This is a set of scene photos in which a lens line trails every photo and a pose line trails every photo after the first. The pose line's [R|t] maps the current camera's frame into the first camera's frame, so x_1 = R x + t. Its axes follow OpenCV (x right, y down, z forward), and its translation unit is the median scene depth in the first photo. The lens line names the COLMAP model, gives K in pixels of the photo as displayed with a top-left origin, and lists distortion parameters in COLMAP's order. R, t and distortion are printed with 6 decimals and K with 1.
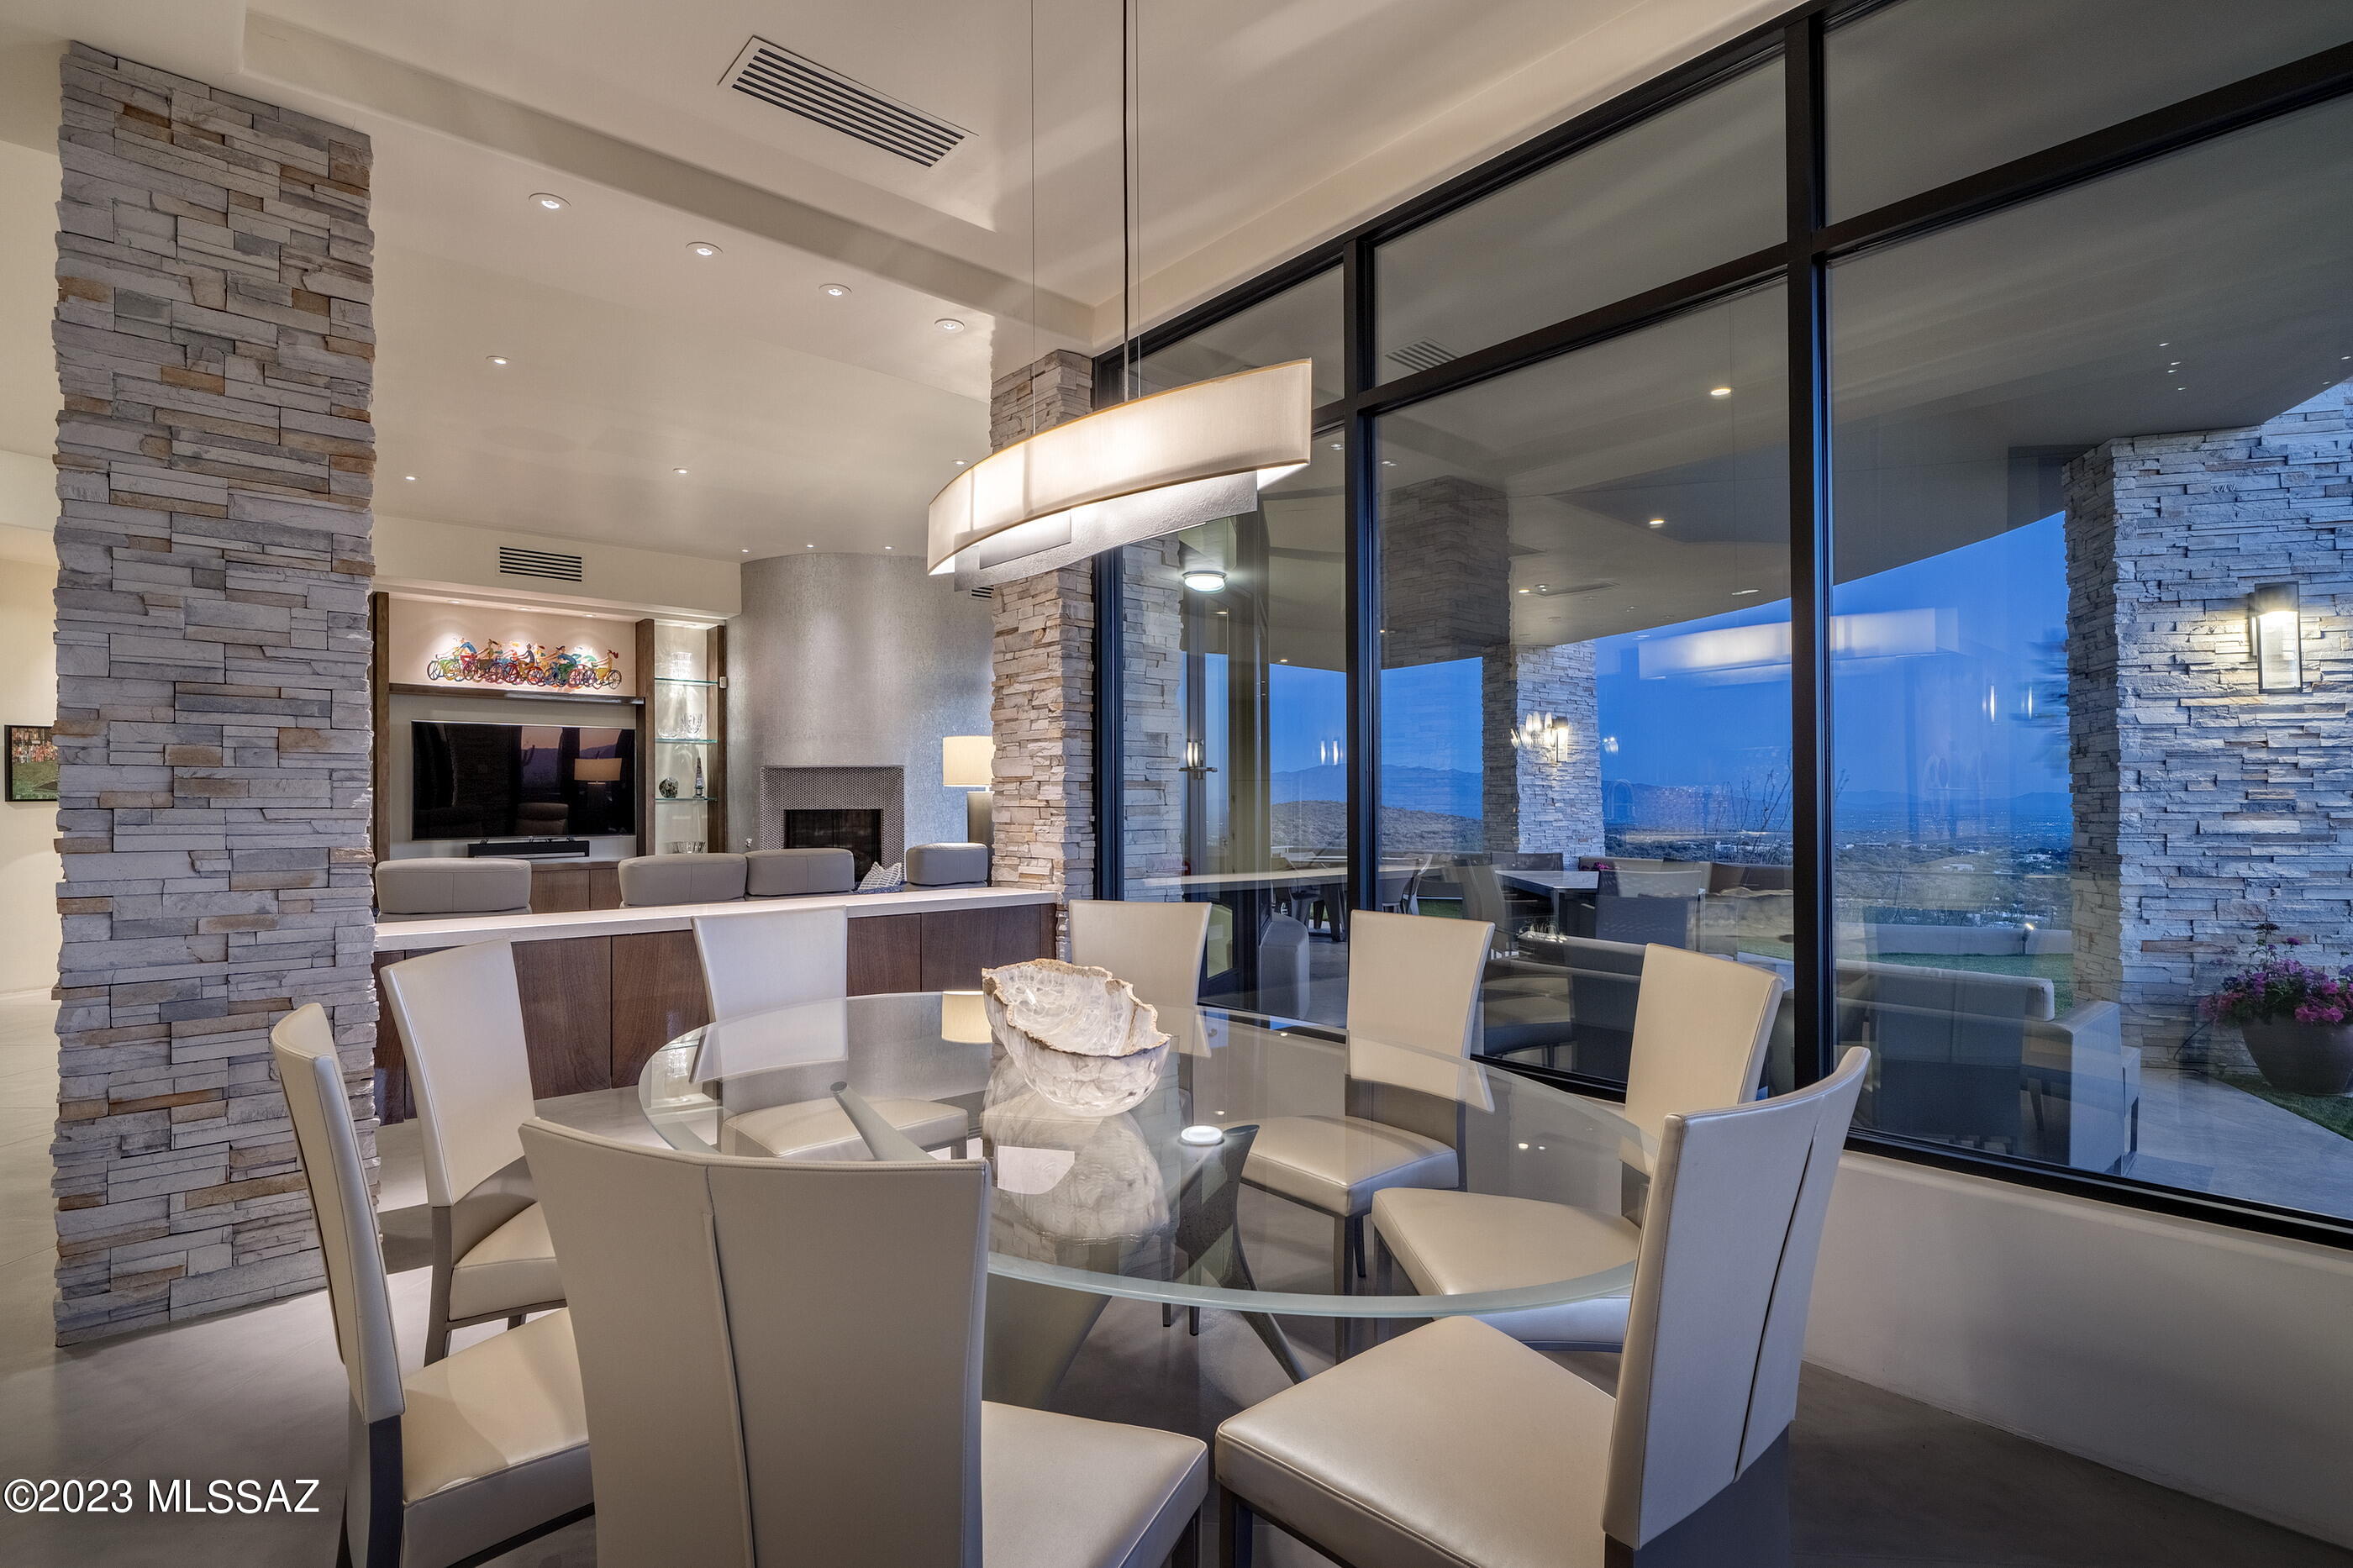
lens RADIAL K [[1100.0, 0, 1176.5], [0, 1100.0, 784.0], [0, 0, 1]] dist [0.000169, 0.000178]
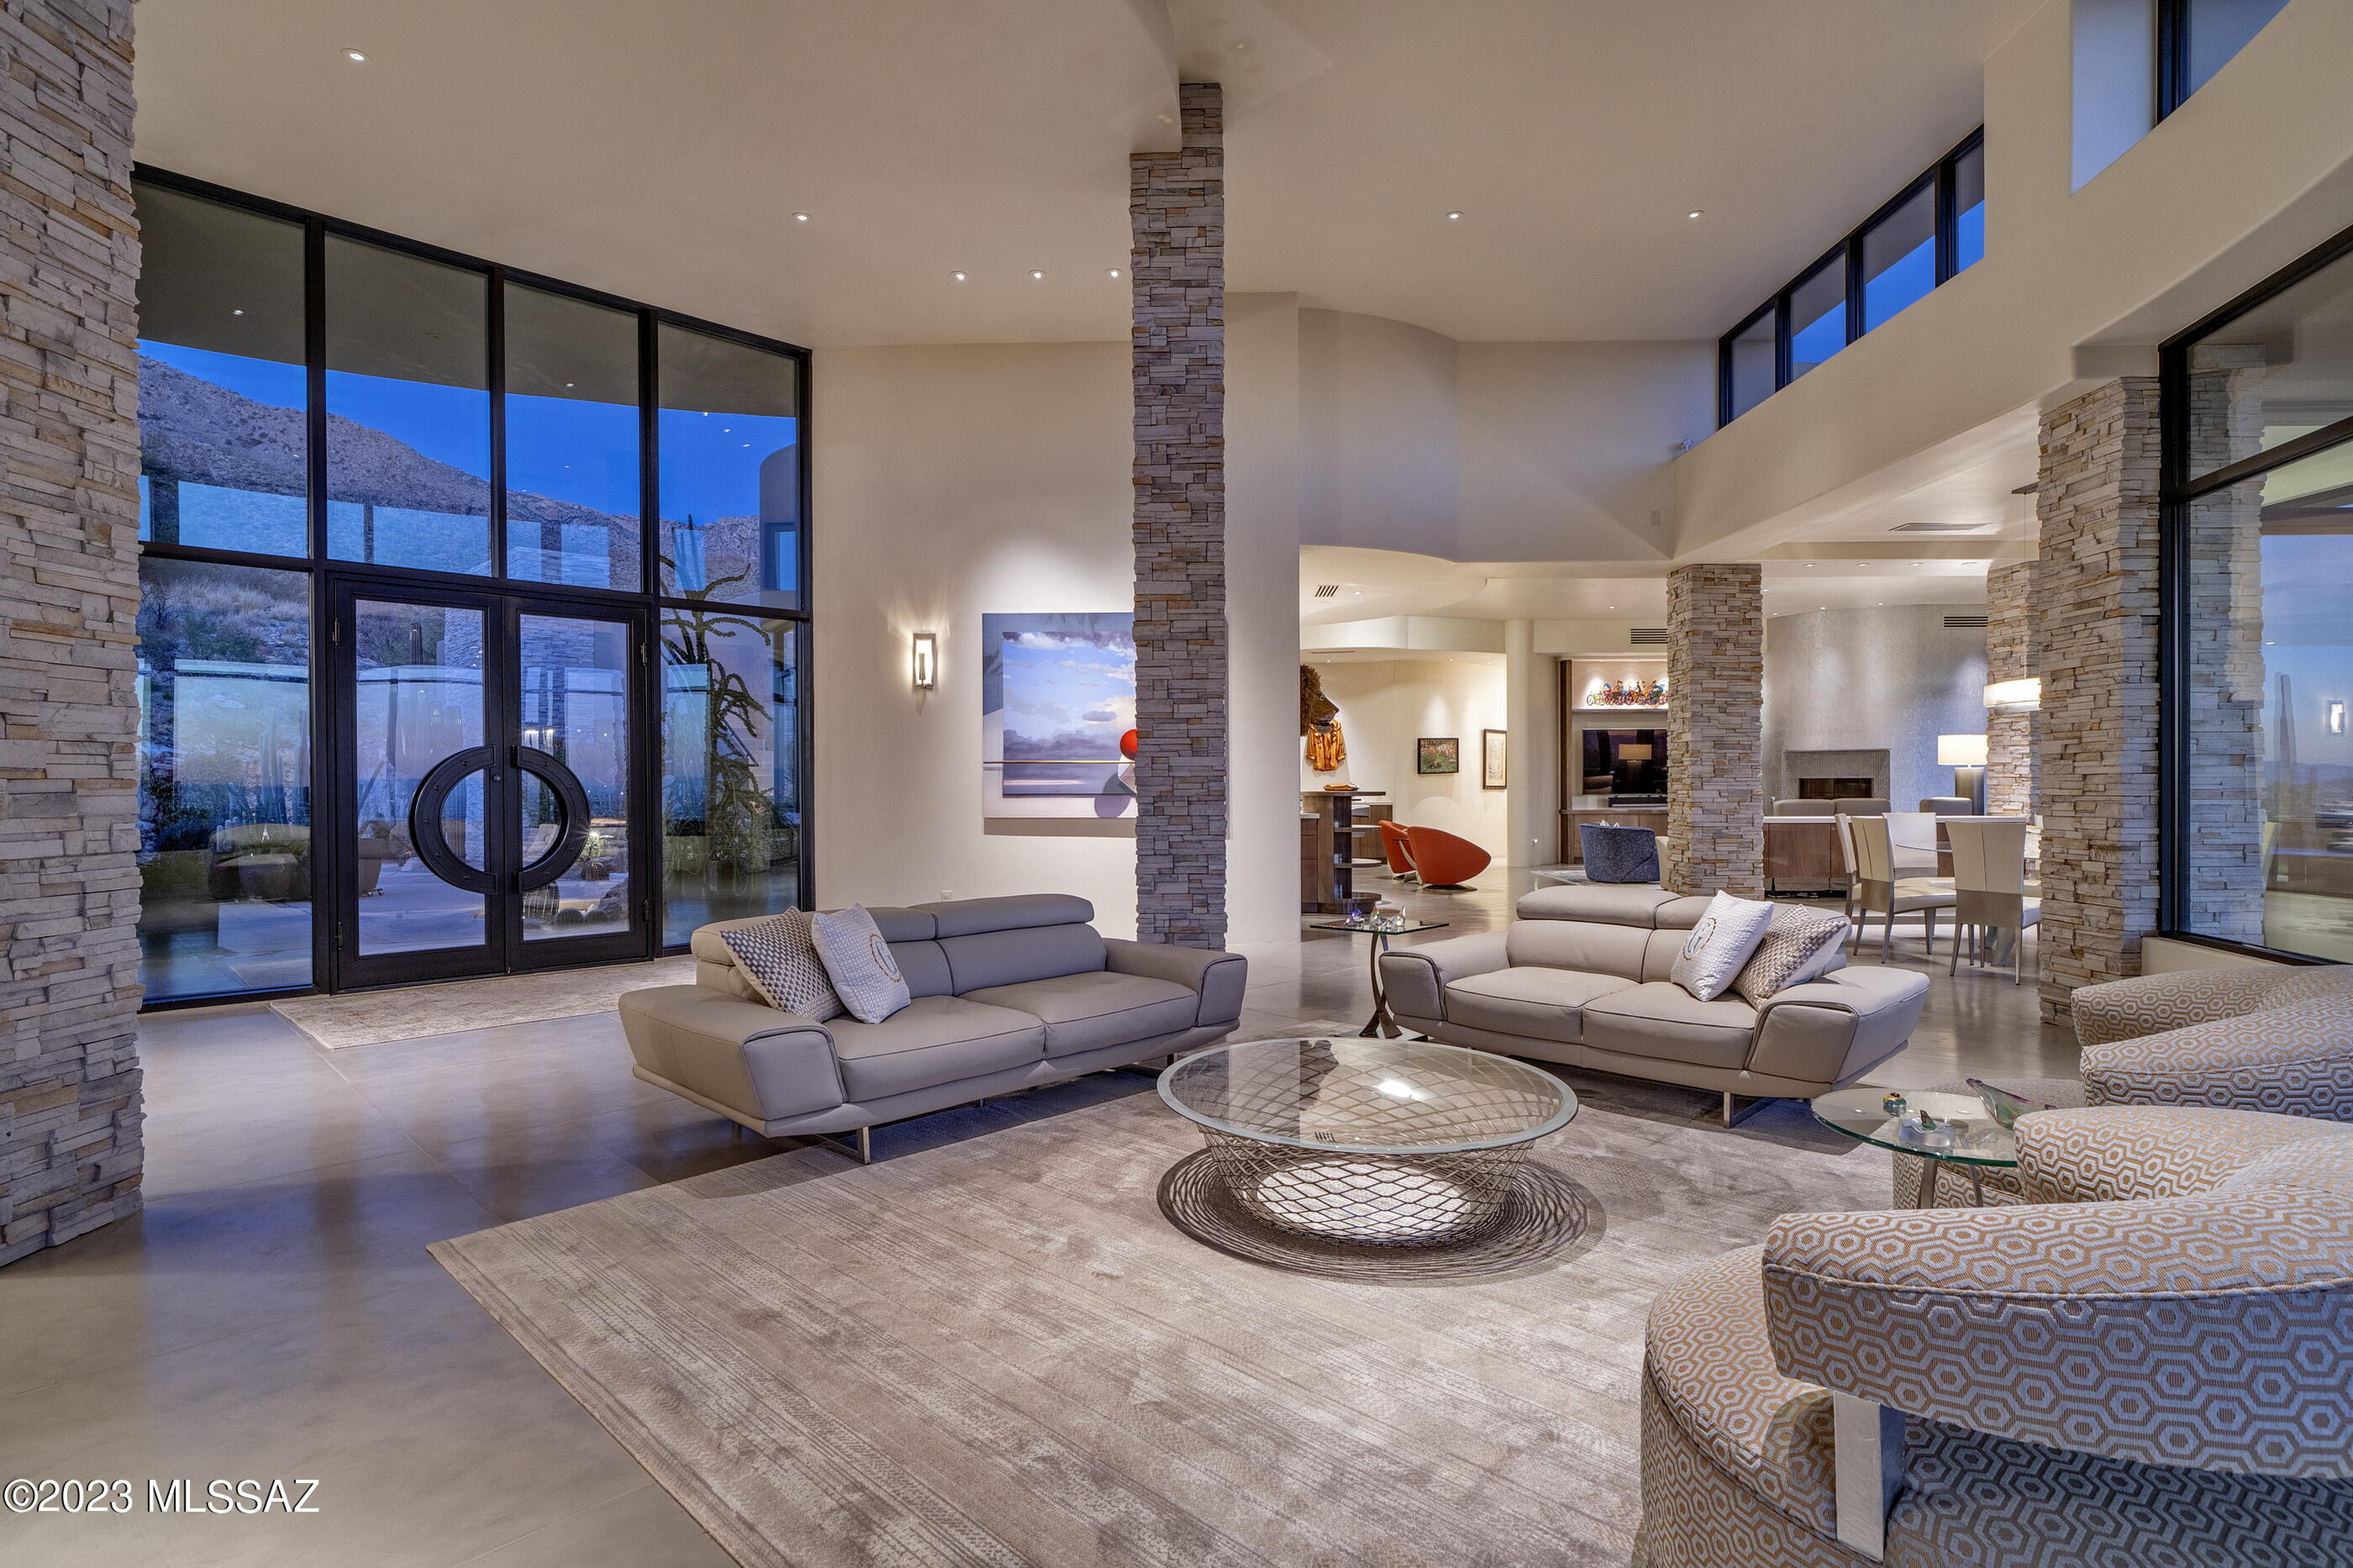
lens RADIAL K [[1181.7, 0, 1209.0], [0, 1181.7, 786.9], [0, 0, 1]] dist [0.032363, 0.000378]
pose [[0.769278, 0.005412, -0.638891, 0.196838], [0.013163, 0.999618, 0.024316, -0.046618], [0.638778, -0.027115, 0.768913, -2.237284]]
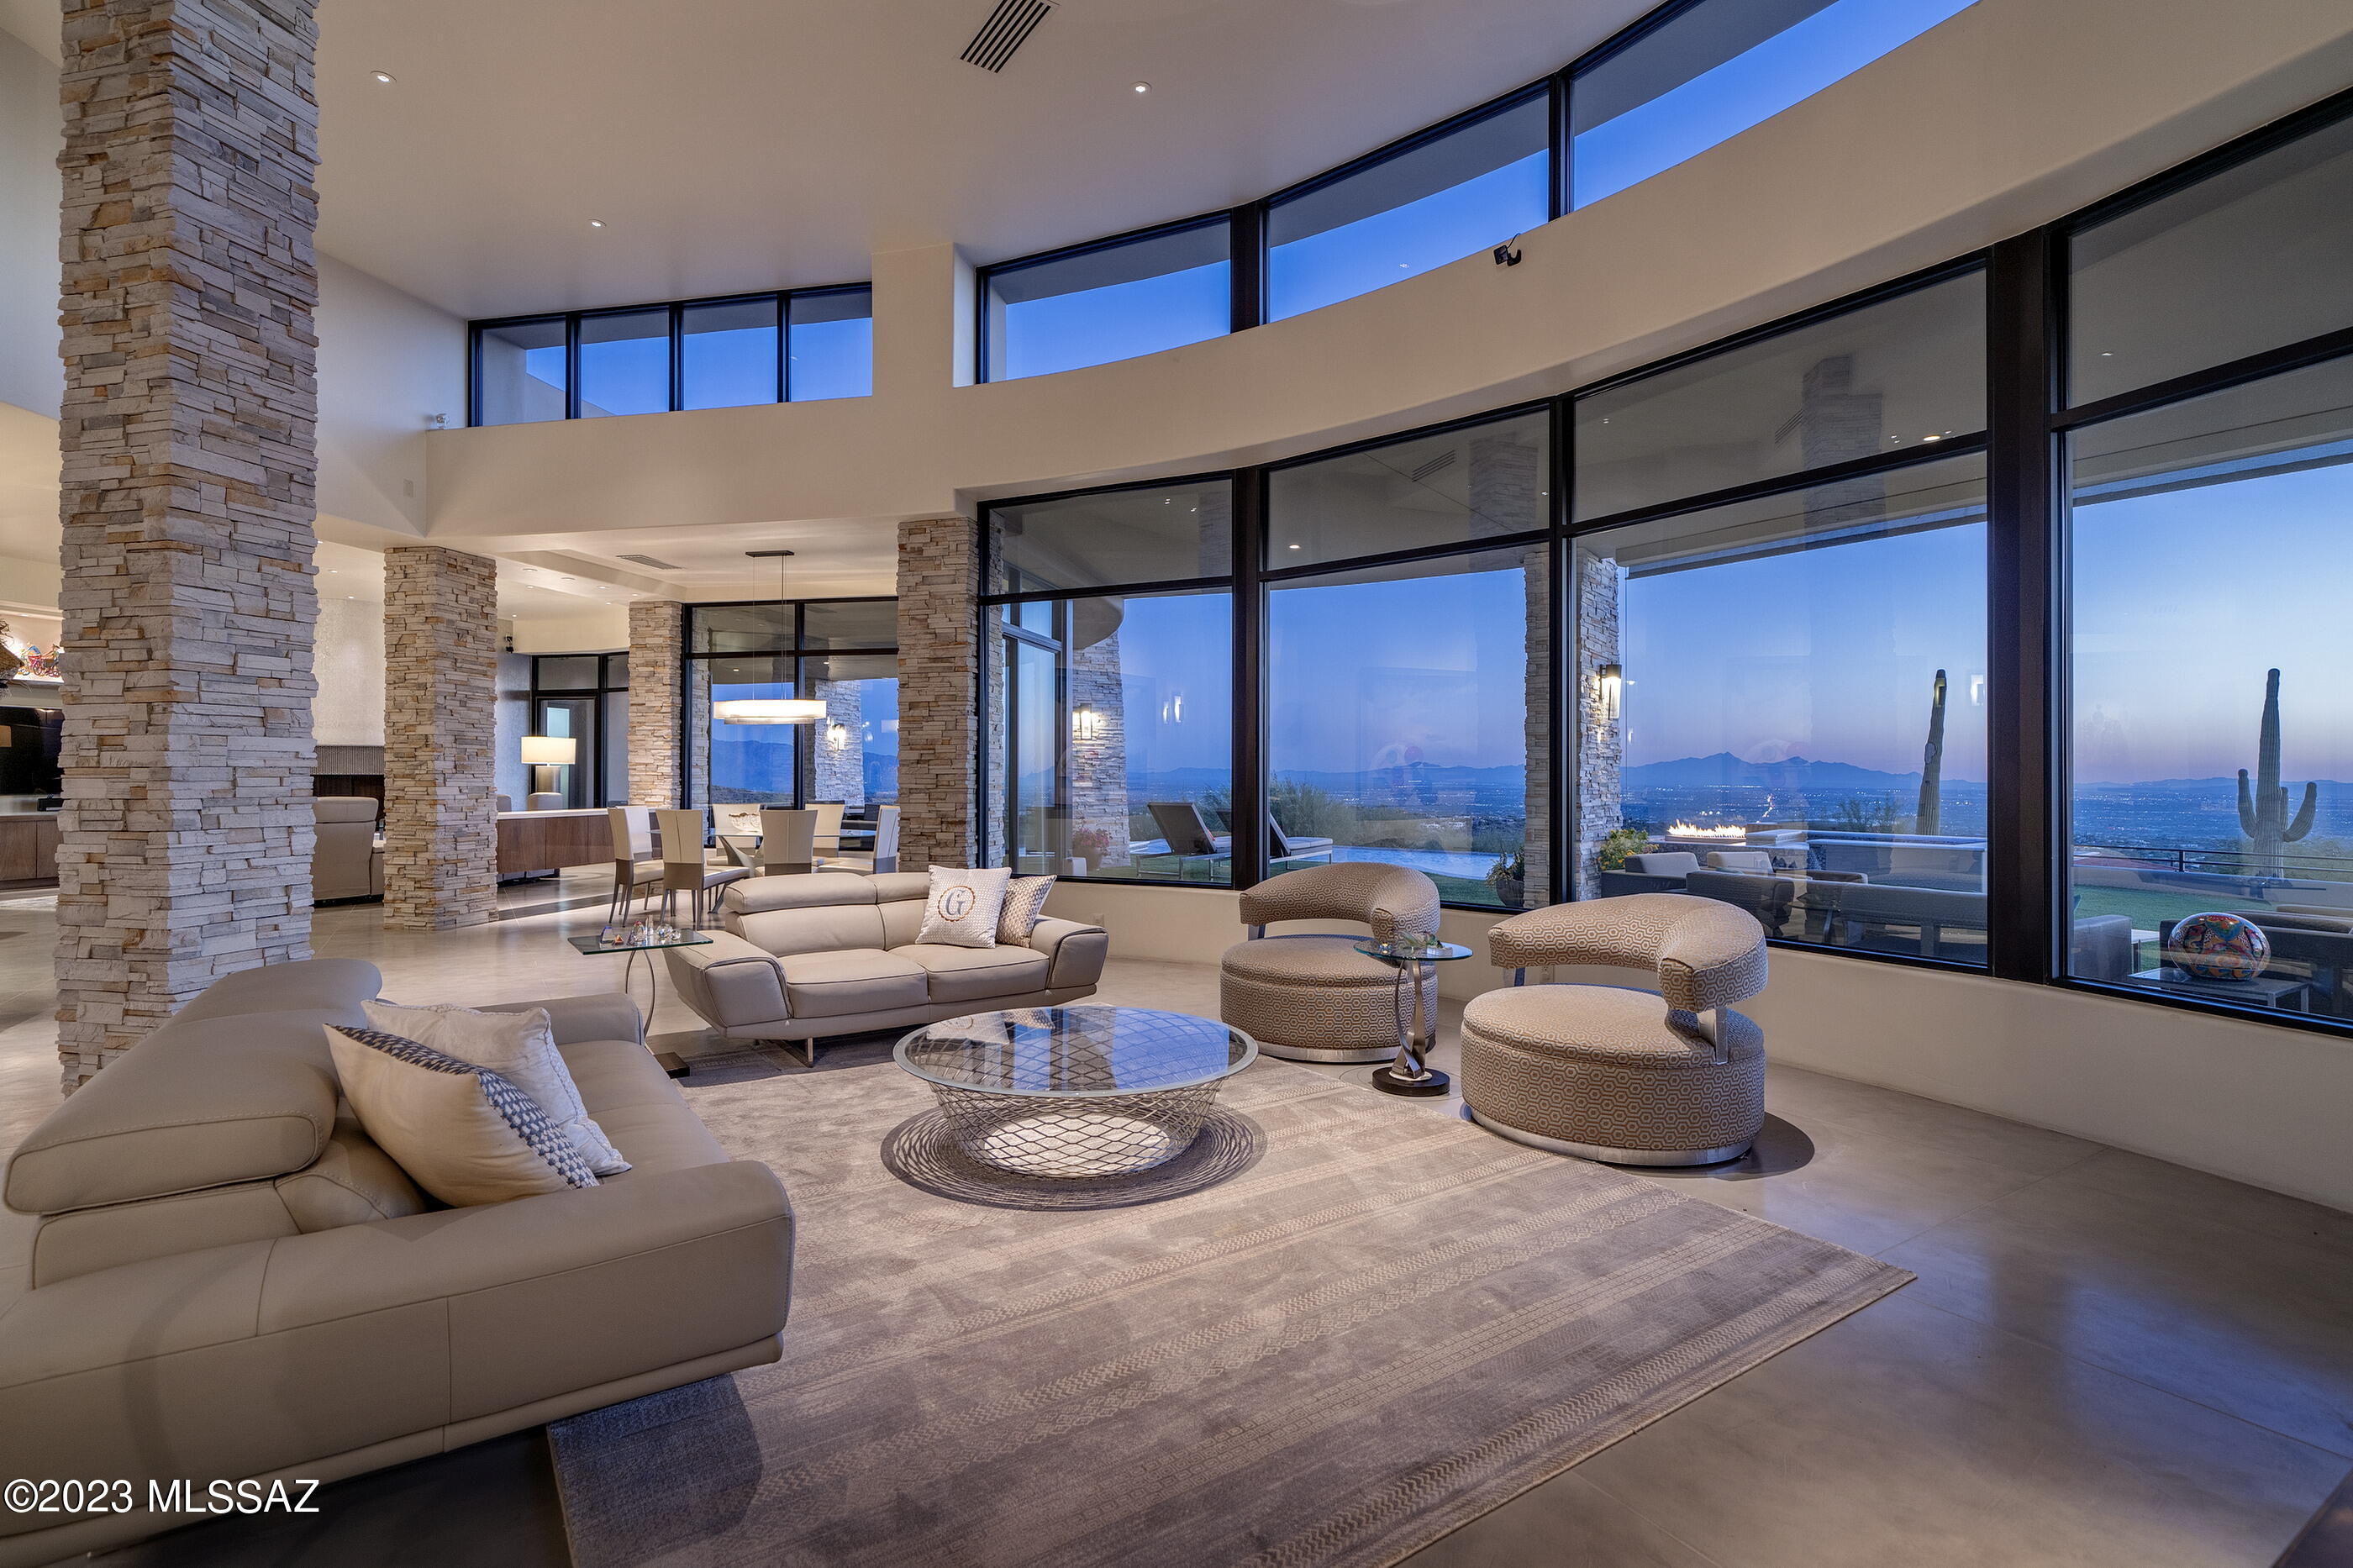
lens RADIAL K [[1100.0, 0, 1176.5], [0, 1100.0, 784.0], [0, 0, 1]] dist [0.000169, 0.000178]
pose [[0.795109, 0.003061, 0.606459, -0.922415], [-0.019007, 0.999622, 0.019875, -0.041618], [-0.606169, -0.027330, 0.794866, -2.280809]]
